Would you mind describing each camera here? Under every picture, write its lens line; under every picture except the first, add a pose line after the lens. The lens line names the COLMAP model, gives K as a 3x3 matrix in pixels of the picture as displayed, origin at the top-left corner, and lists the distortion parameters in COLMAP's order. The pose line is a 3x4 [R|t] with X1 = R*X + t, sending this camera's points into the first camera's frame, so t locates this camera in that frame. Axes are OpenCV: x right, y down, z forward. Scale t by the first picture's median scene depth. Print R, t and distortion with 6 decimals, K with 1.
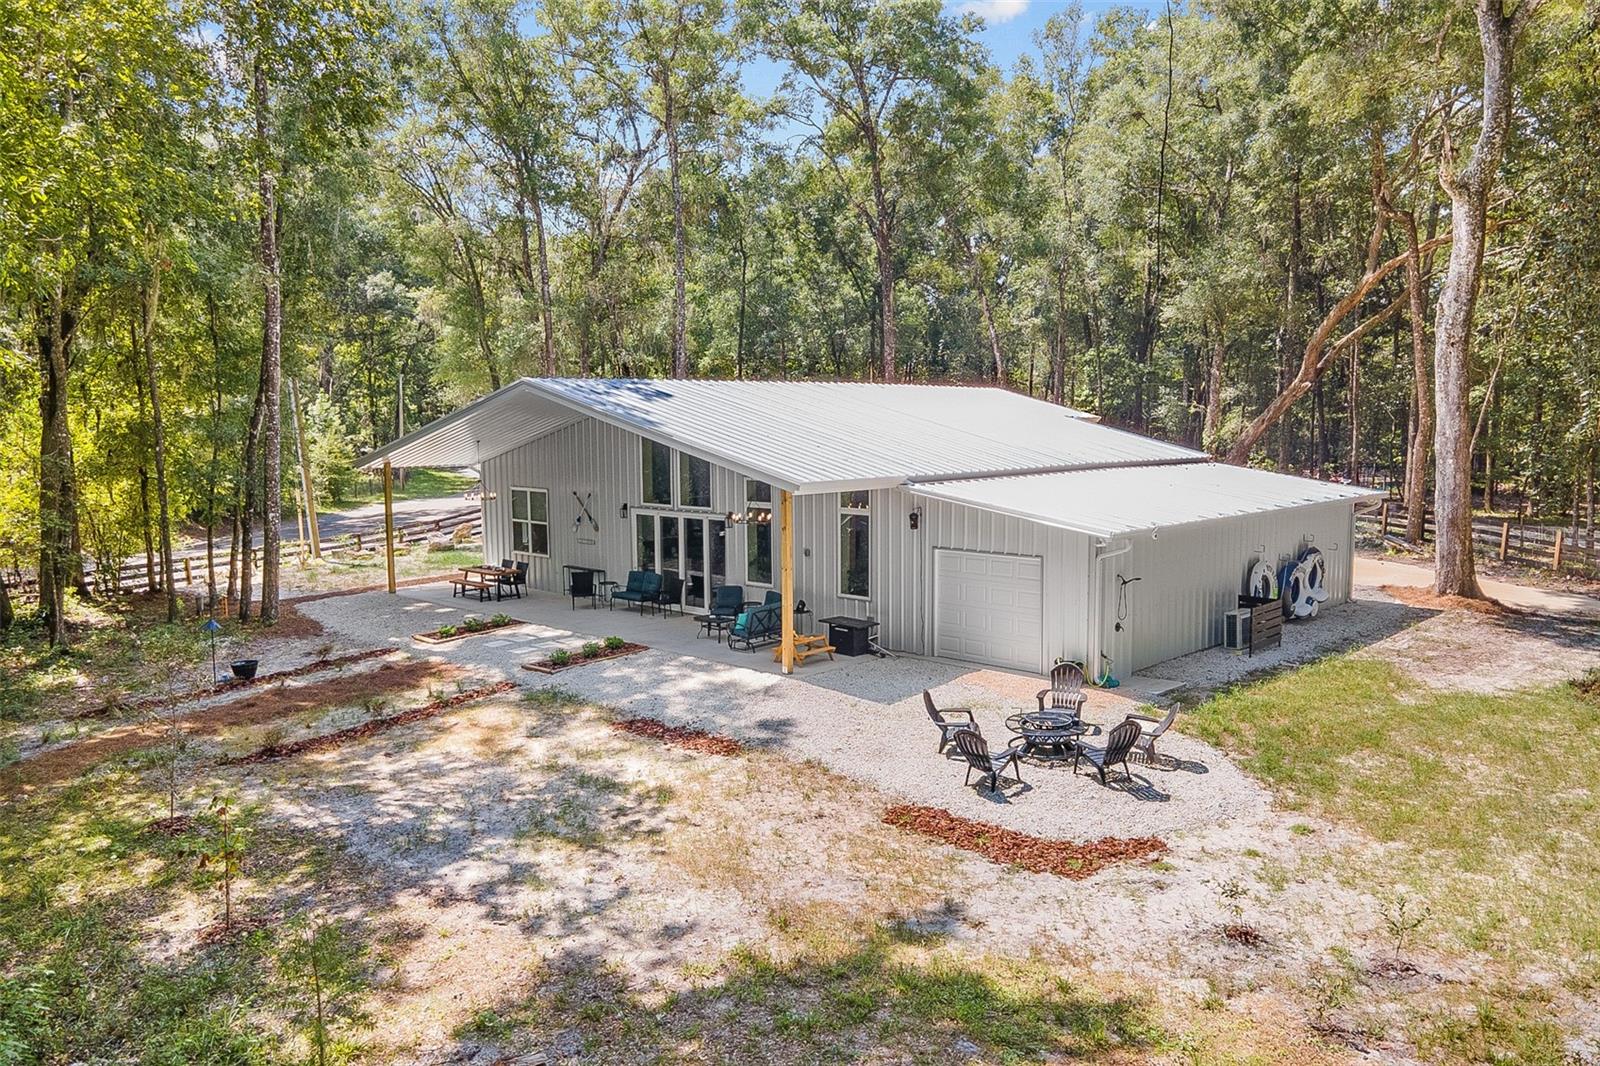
lens RADIAL K [[1170.0, 0, 806.4], [0, 1170.0, 537.5], [0, 0, 1]] dist [0.020364, 0.031181]
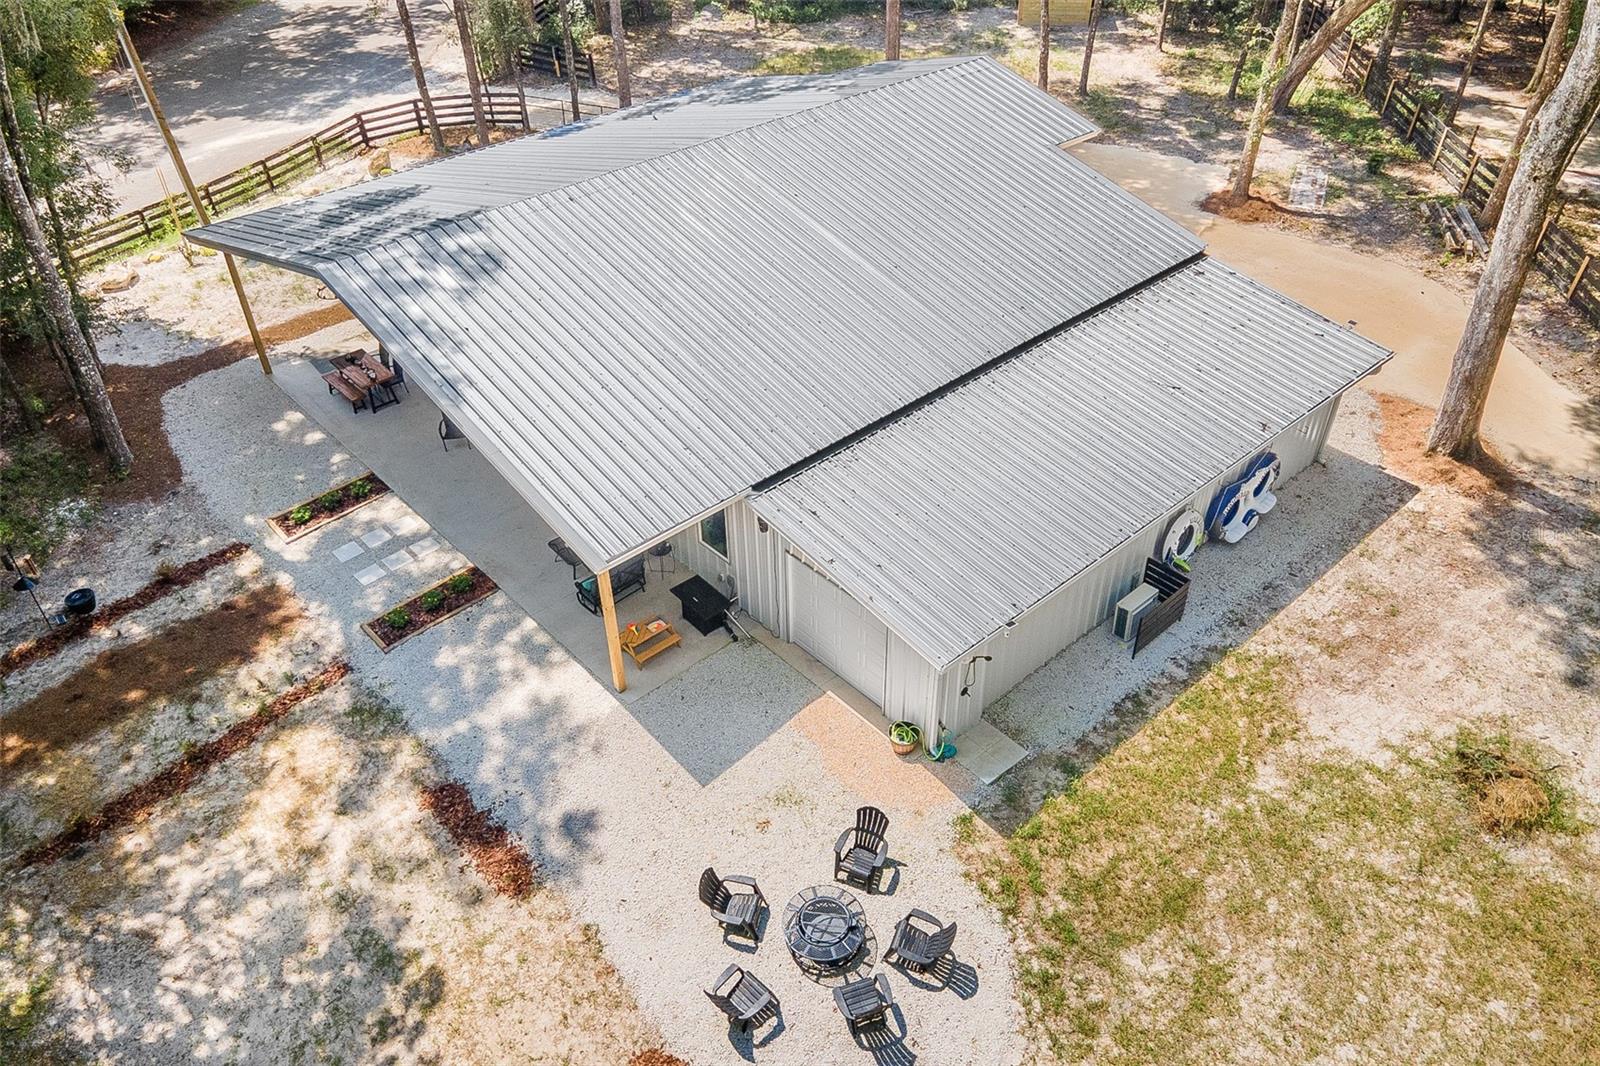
lens RADIAL K [[1170.0, 0, 813.4], [0, 1170.0, 538.3], [0, 0, 1]] dist [0.020364, 0.031181]
pose [[0.997480, 0.034772, -0.061840, 0.255523], [0.004152, 0.841550, 0.540164, -0.655677], [0.070824, -0.539059, 0.839285, 0.372926]]
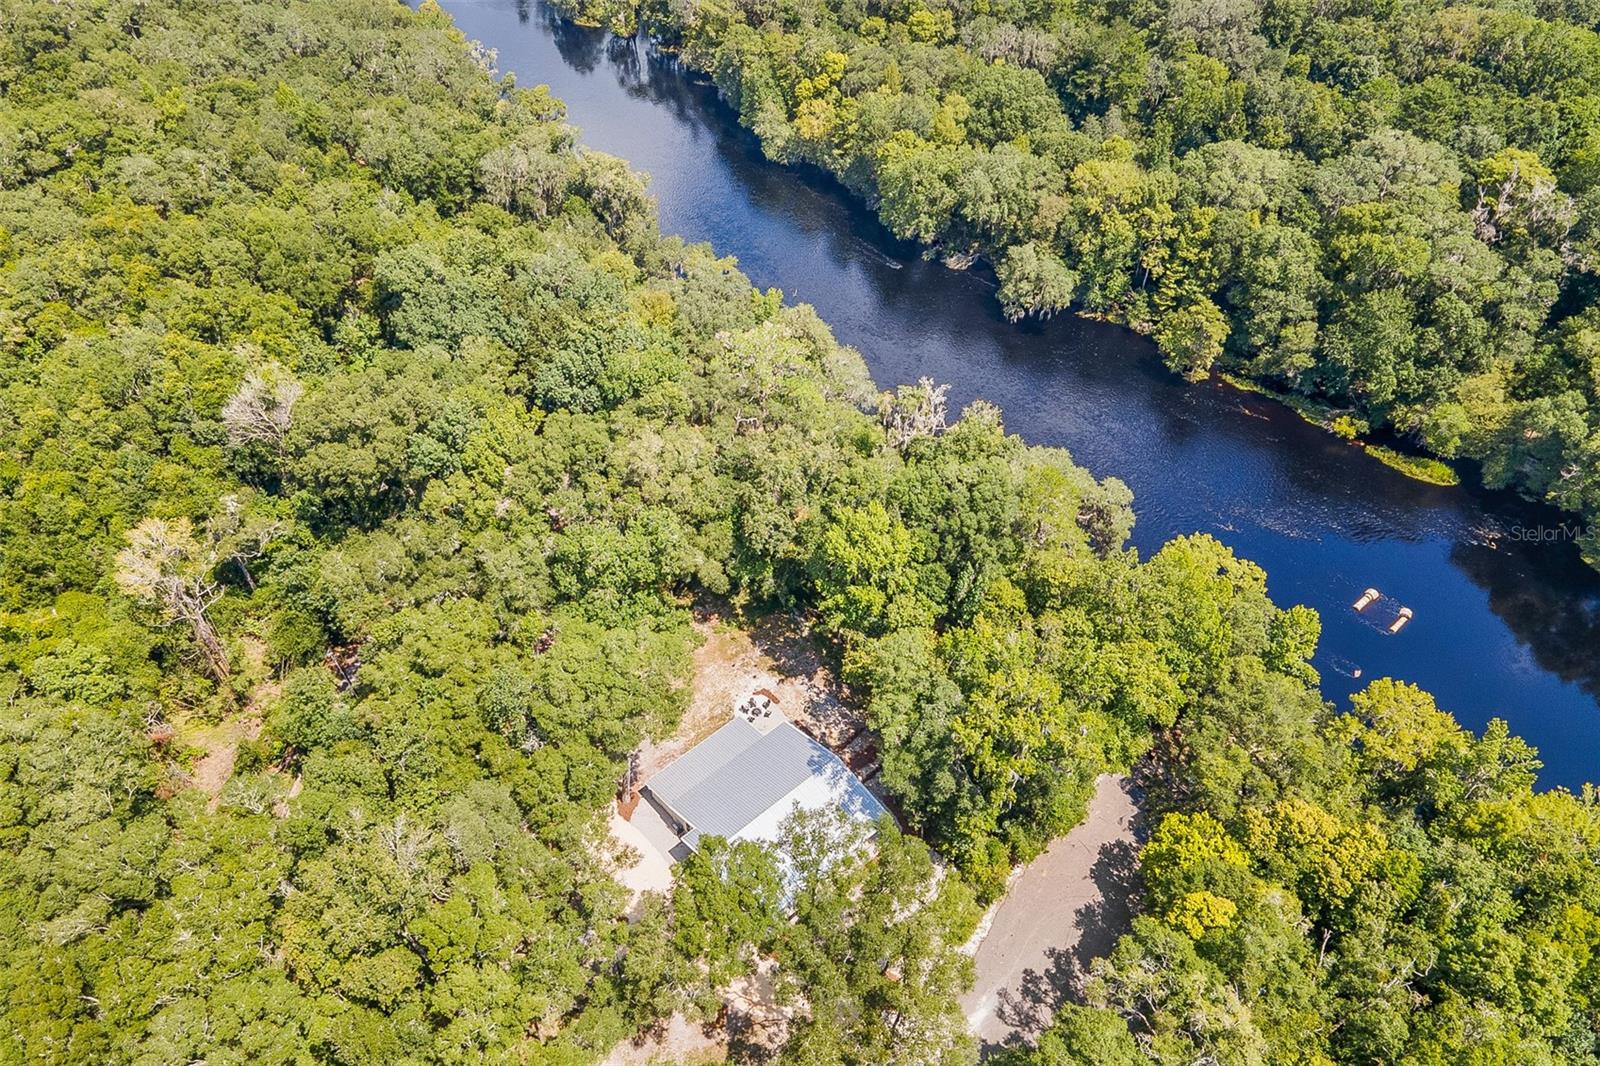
lens RADIAL K [[1170.0, 0, 808.4], [0, 1170.0, 535.7], [0, 0, 1]] dist [0.020364, 0.031181]
pose [[-0.997397, -0.050185, 0.051769, -0.516785], [0.007405, 0.642912, 0.765904, -6.968053], [-0.071720, 0.764294, -0.640867, 5.375560]]
